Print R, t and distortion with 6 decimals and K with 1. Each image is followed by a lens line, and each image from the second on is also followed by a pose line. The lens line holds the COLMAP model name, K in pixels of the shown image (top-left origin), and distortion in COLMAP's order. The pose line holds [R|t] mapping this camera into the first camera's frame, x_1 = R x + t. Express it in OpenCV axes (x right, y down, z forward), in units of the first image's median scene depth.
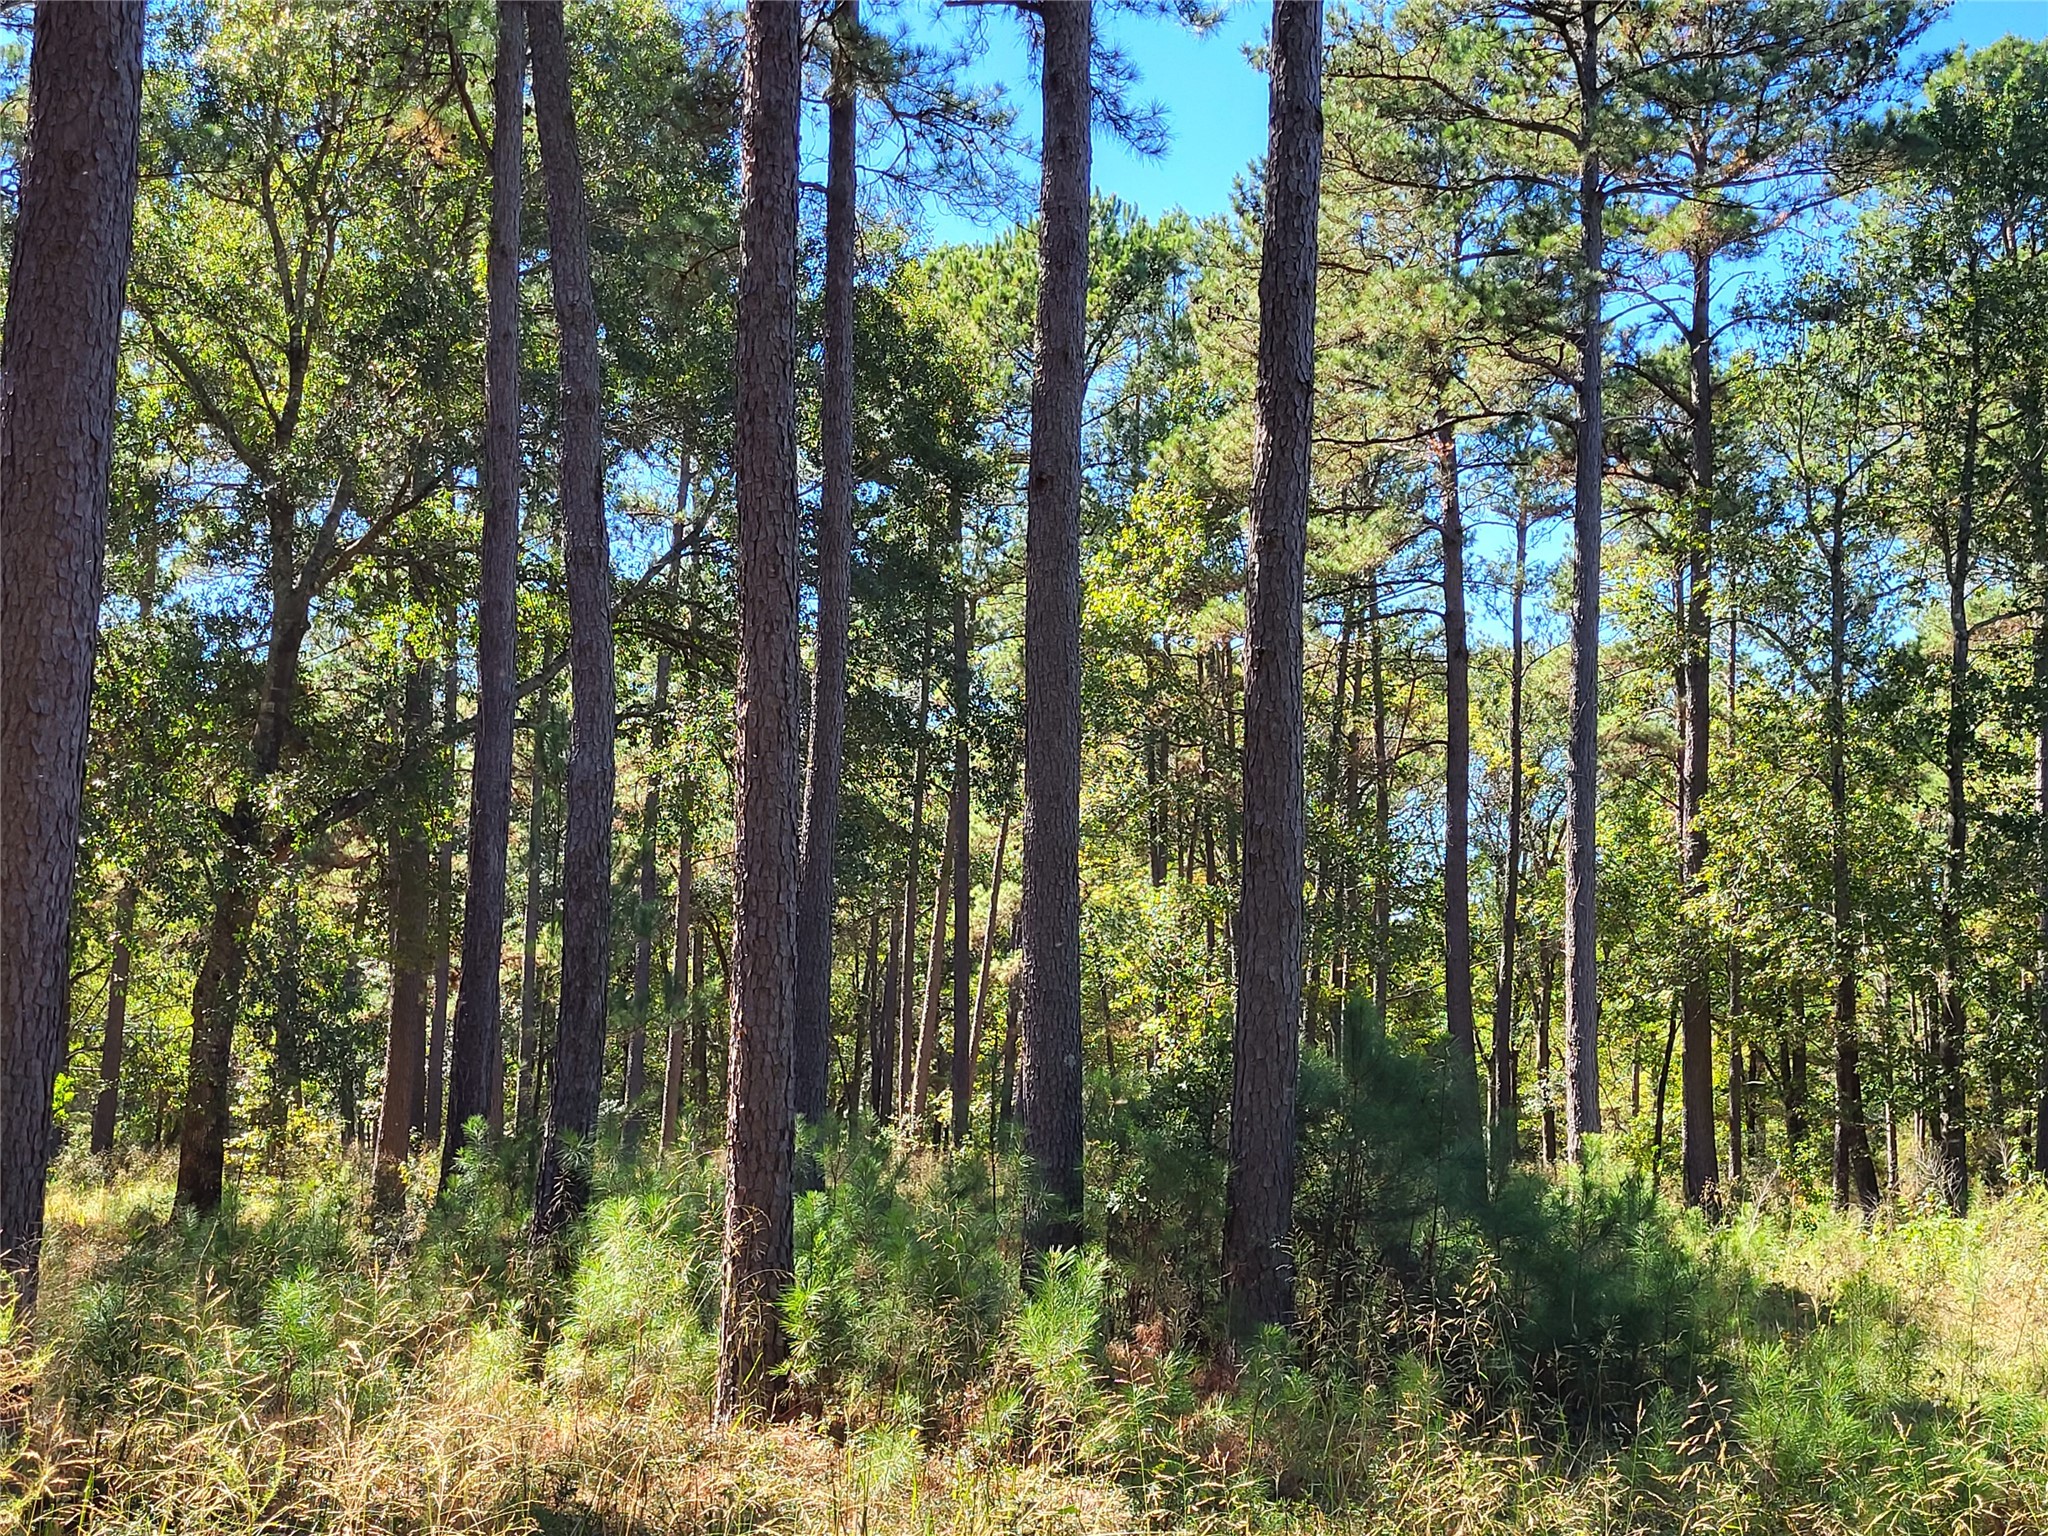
lens RADIAL K [[2444.0, 0, 1024.0], [0, 2444.0, 768.0], [0, 0, 1]] dist [0.031845, 0.026407]
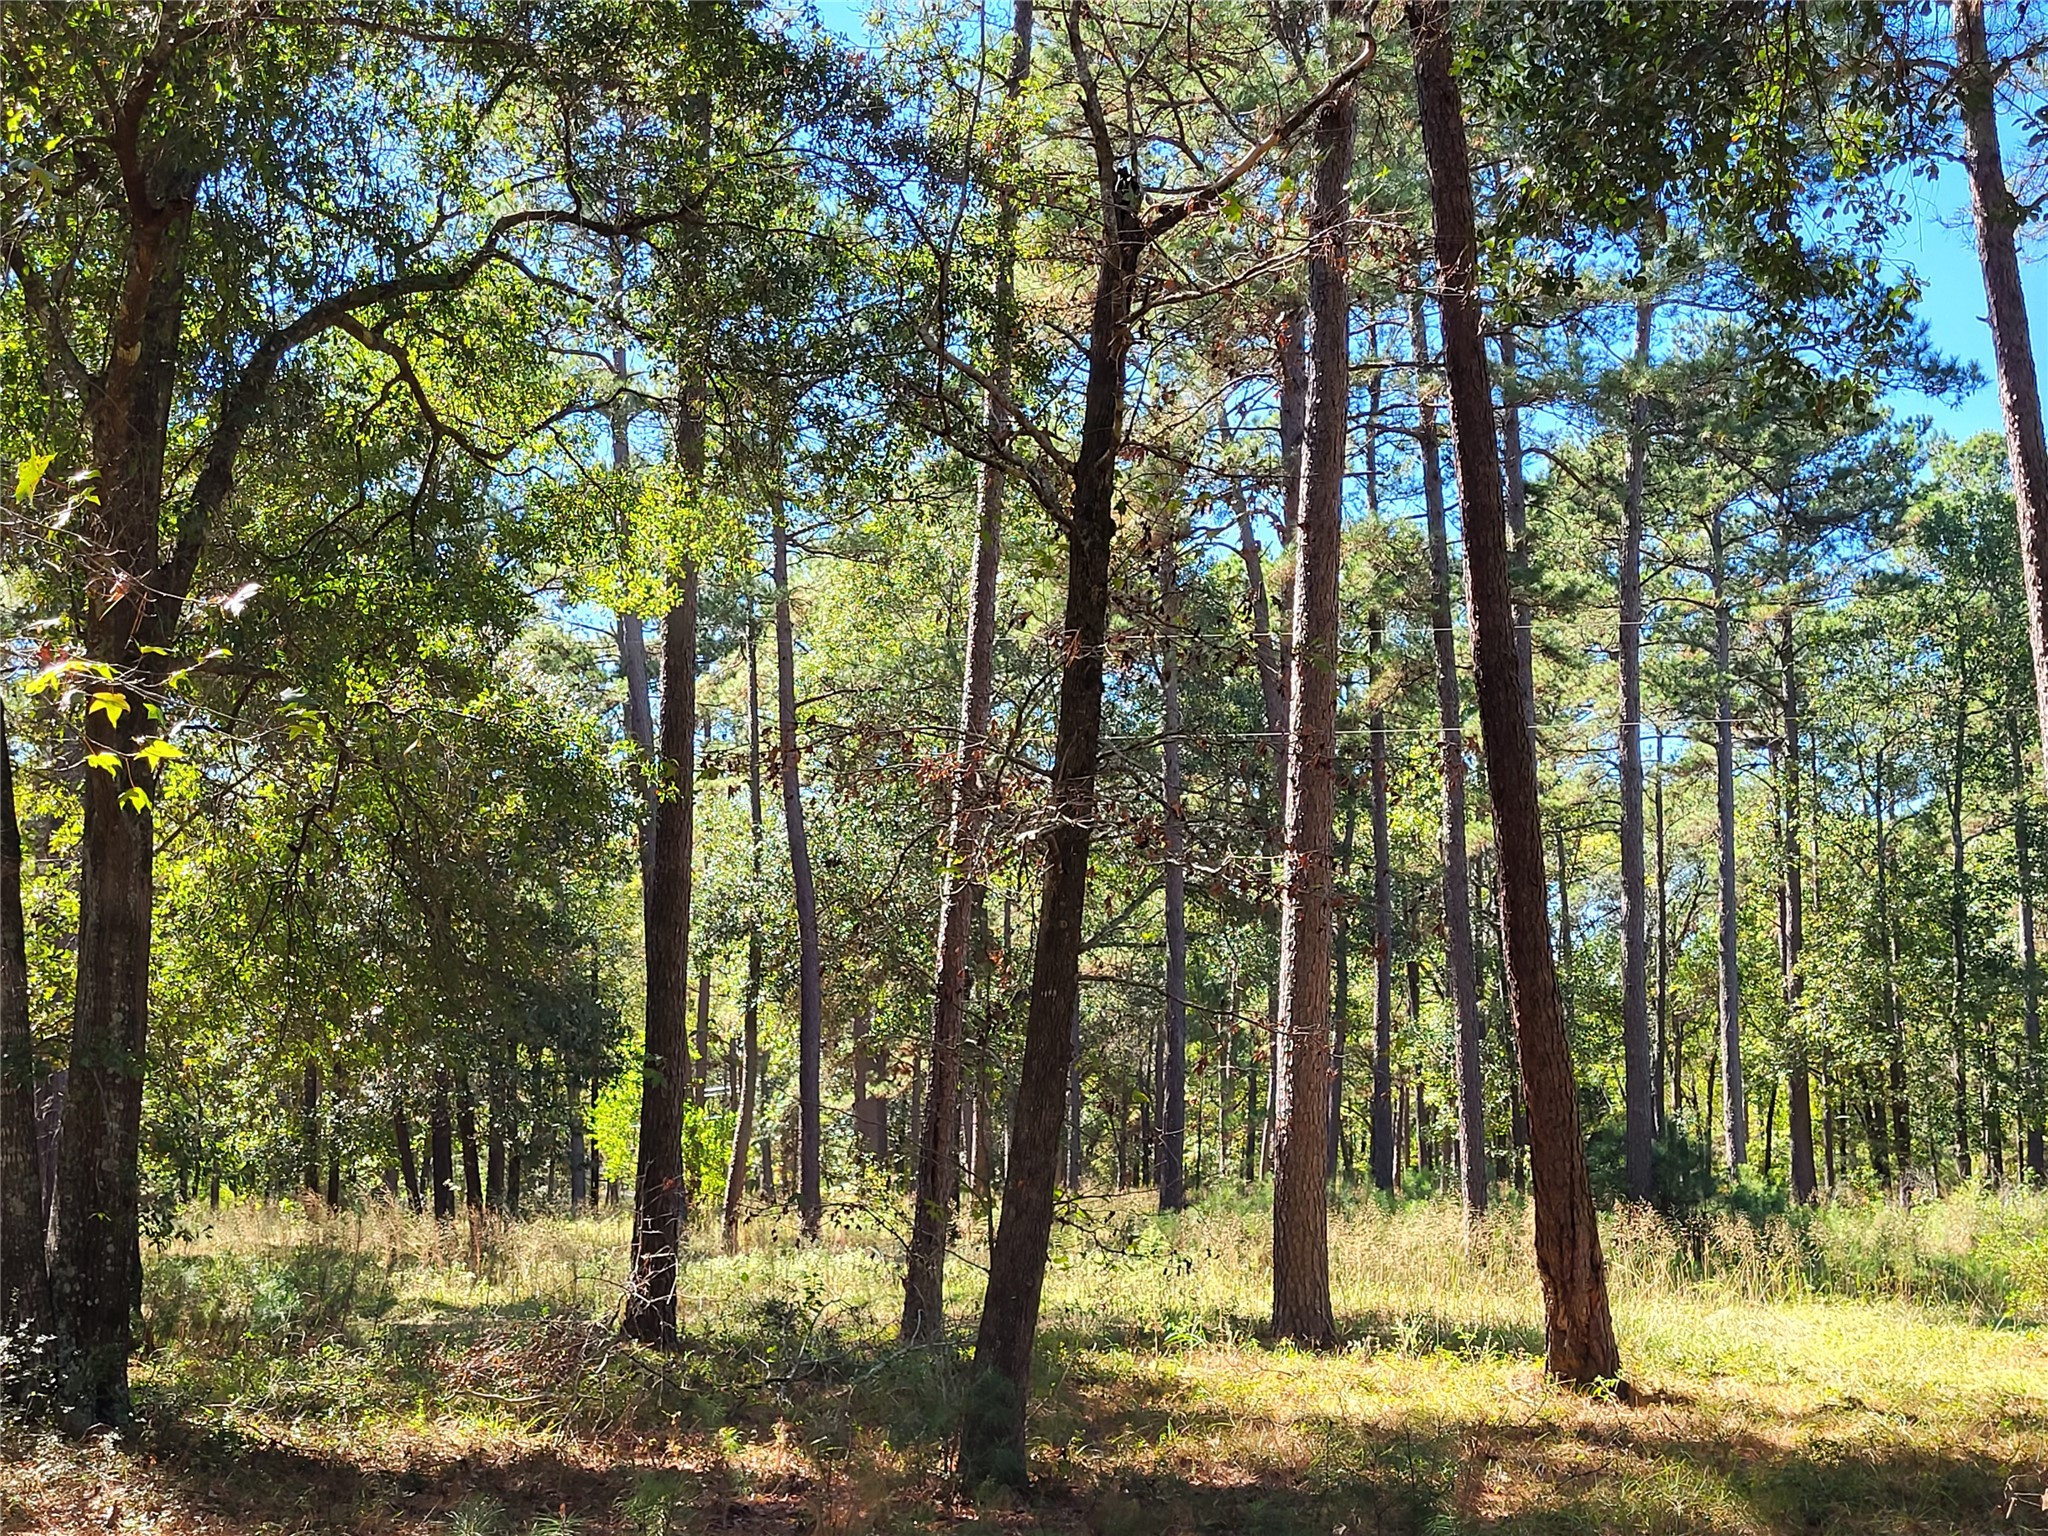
lens RADIAL K [[2435.2, 0, 1011.5], [0, 2435.2, 800.1], [0, 0, 1]] dist [0.030118, 0.040517]
pose [[0.998743, -0.033146, -0.037599, -0.172954], [0.033189, 0.999449, 0.000533, -0.103731], [0.037561, -0.001781, 0.999293, -0.612124]]
